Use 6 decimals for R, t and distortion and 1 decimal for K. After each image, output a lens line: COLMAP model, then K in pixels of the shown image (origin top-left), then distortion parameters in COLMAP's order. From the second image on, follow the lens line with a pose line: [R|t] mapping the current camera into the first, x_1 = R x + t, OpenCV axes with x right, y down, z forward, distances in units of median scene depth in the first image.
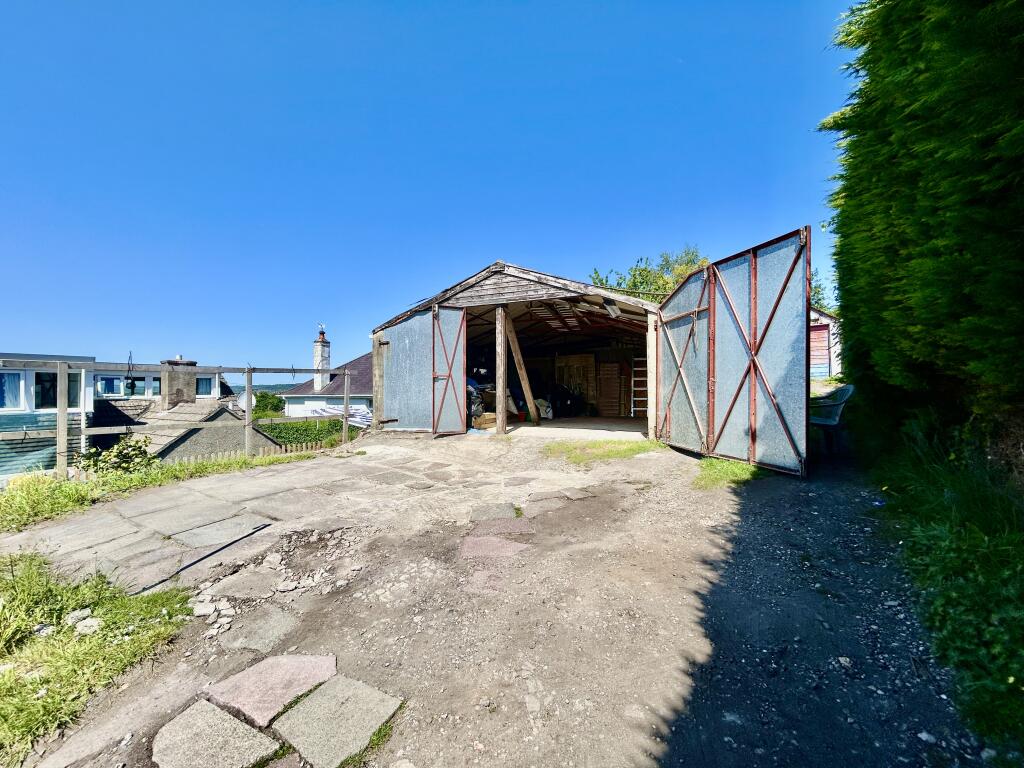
lens RADIAL K [[420.5, 0, 509.6], [0, 420.5, 385.3], [0, 0, 1]] dist [0.000849, -0.000203]
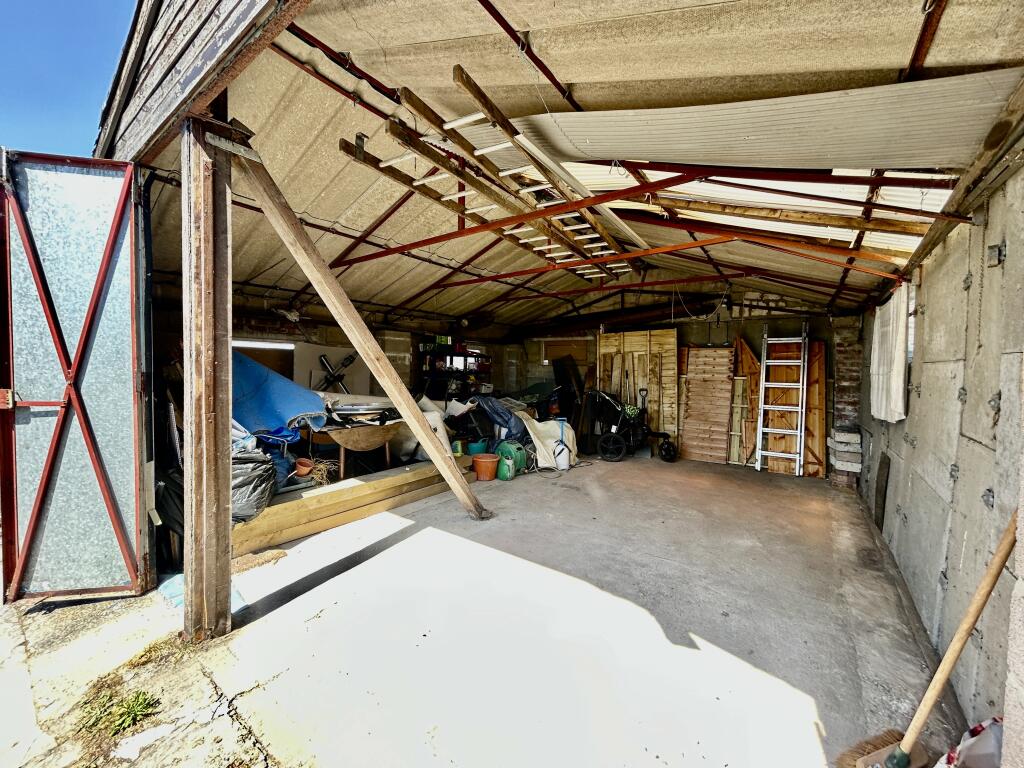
lens RADIAL K [[420.5, 0, 514.6], [0, 420.5, 384.2], [0, 0, 1]] dist [0.000849, -0.000203]
pose [[0.972638, 0.026121, -0.230851, 0.133402], [-0.015505, 0.998742, 0.047681, -0.031237], [0.231806, -0.042797, 0.971820, 0.485090]]
